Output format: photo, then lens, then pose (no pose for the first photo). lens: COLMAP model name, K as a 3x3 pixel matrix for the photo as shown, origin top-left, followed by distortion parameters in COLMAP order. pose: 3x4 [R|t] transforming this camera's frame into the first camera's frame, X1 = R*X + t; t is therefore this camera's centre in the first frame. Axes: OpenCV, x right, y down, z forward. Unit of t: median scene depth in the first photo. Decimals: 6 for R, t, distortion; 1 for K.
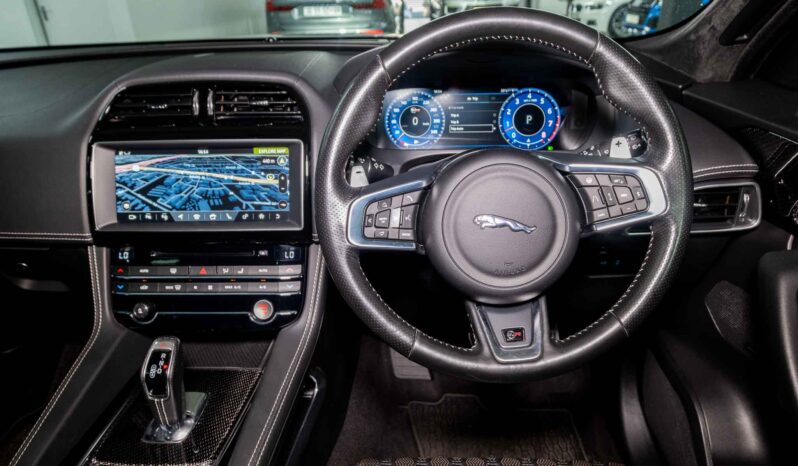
lens RADIAL K [[529.3, 0, 386.6], [0, 529.3, 233.6], [0, 0, 1]] dist [-0.000201, 0.003120]
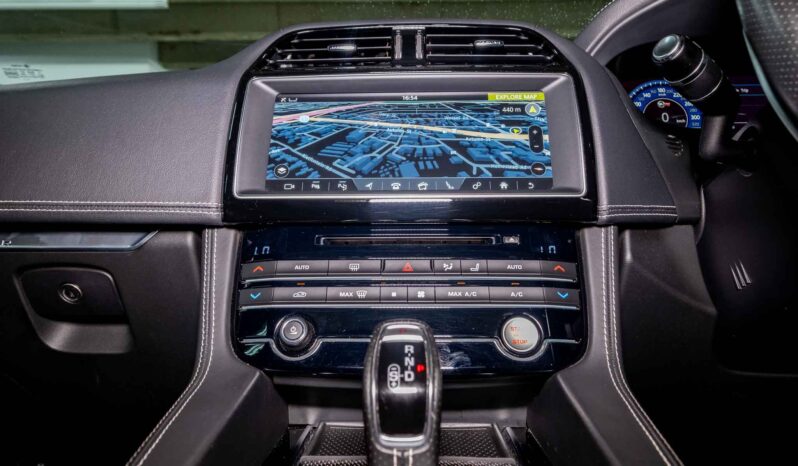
lens RADIAL K [[529.3, 0, 386.6], [0, 529.3, 233.6], [0, 0, 1]] dist [-0.000201, 0.003120]
pose [[0.999500, 0.030879, 0.006822, -0.373281], [-0.025475, 0.914015, -0.404879, 0.270398], [-0.018738, 0.404502, 0.914345, 0.458637]]
